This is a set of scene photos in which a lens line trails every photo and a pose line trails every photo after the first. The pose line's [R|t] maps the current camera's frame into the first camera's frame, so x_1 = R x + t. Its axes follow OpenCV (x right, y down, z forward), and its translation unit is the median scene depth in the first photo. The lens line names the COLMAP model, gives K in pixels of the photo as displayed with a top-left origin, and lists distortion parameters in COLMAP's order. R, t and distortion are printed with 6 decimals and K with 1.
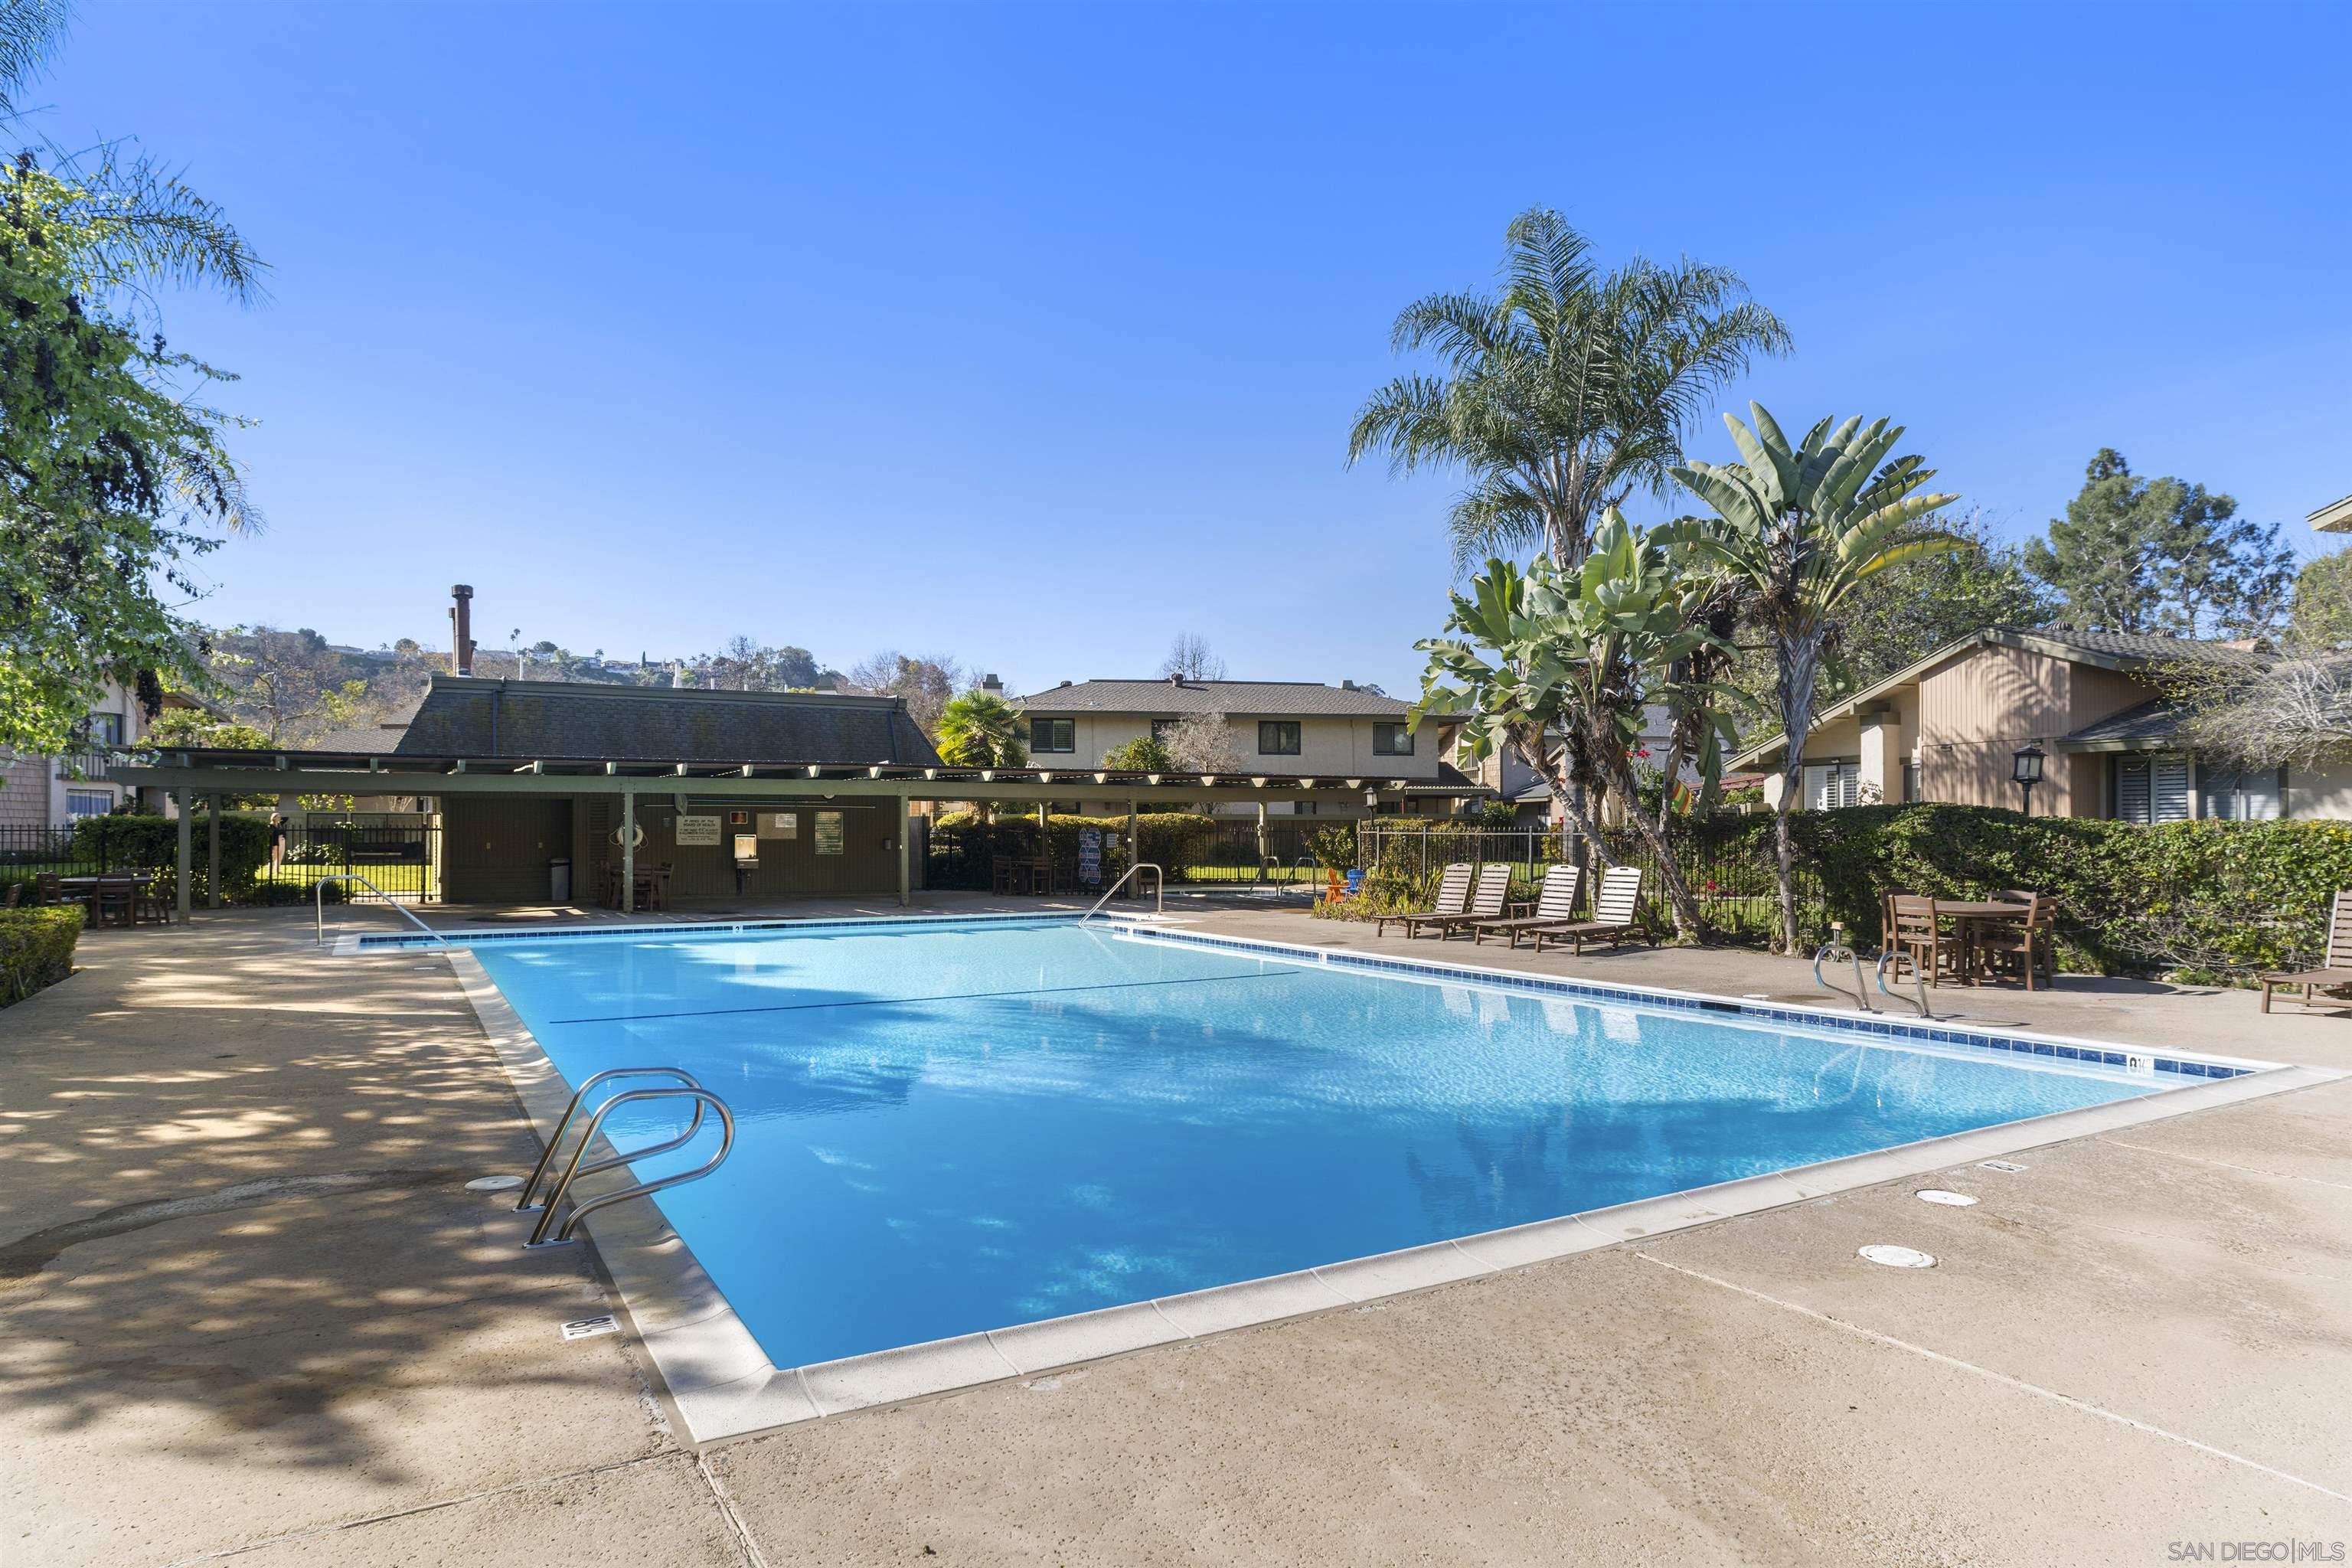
lens RADIAL K [[1391.0, 0, 1176.0], [0, 1391.0, 784.0], [0, 0, 1]] dist [-0.059667, 0.052196]
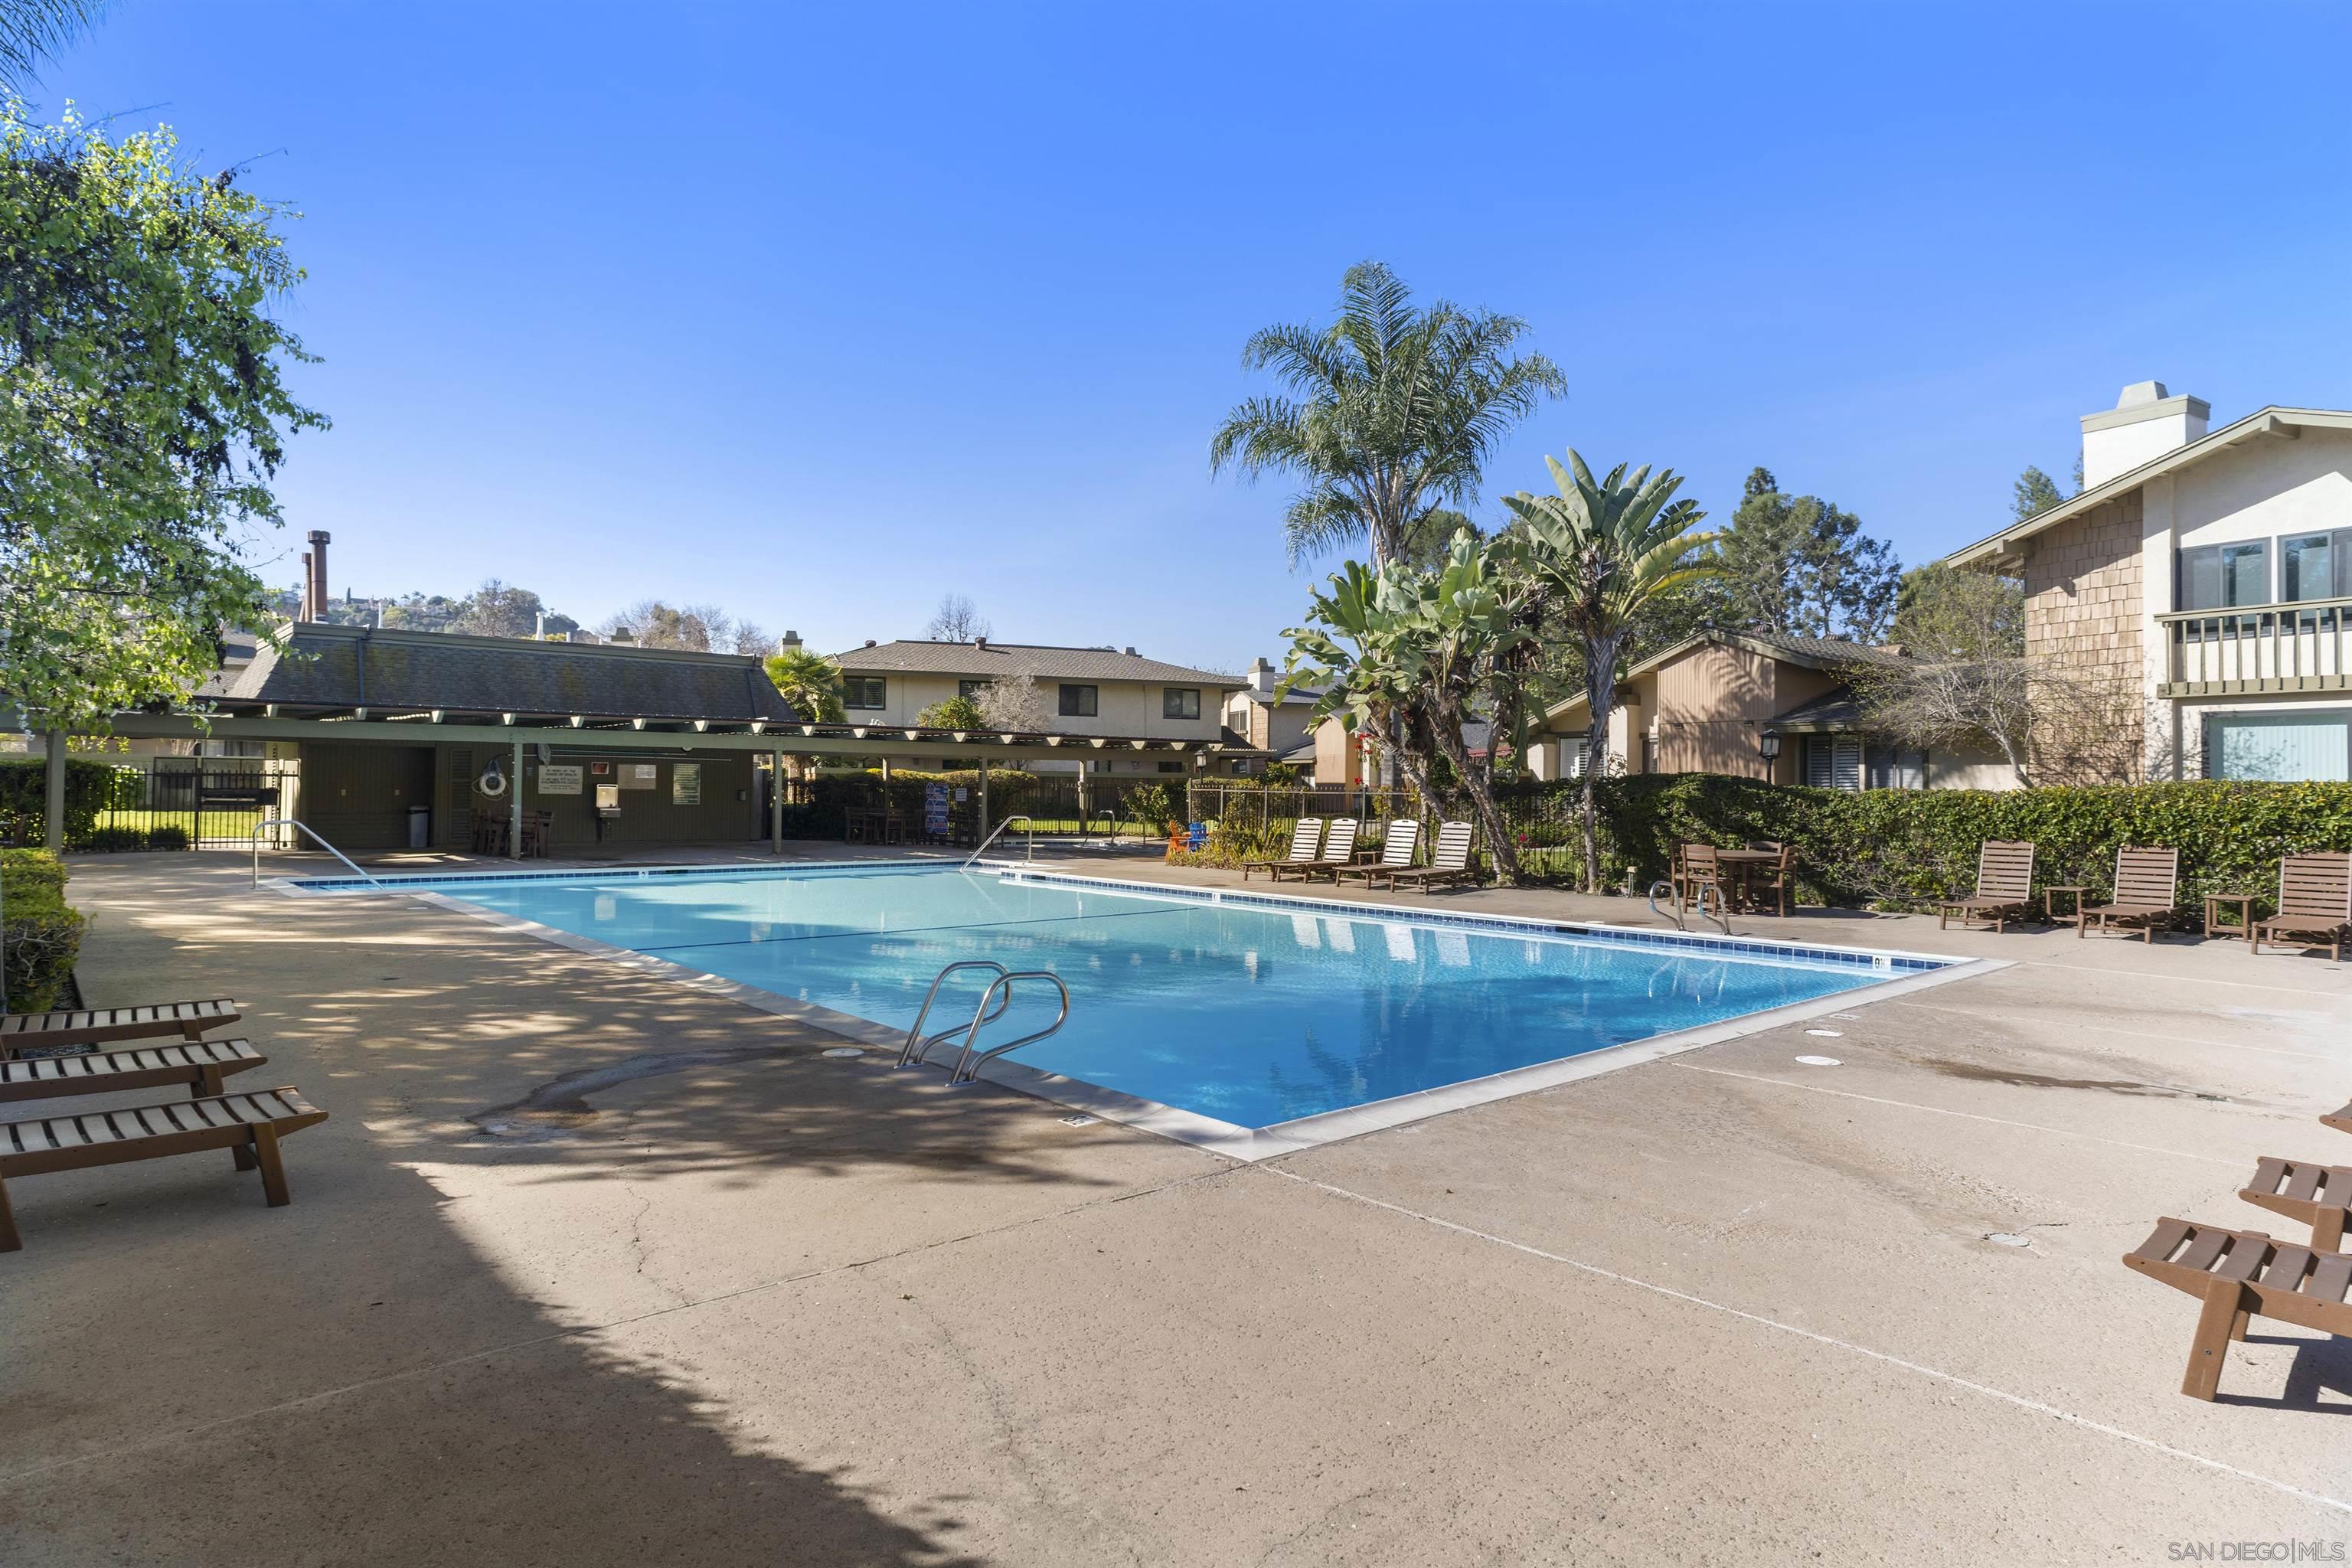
lens RADIAL K [[1346.3, 0, 1184.0], [0, 1346.3, 711.9], [0, 0, 1]] dist [-0.057271, 0.046204]
pose [[0.980479, 0.023112, 0.195259, -0.114081], [-0.018821, 0.999540, -0.023802, -0.002866], [-0.195719, 0.019663, 0.980463, -0.085653]]
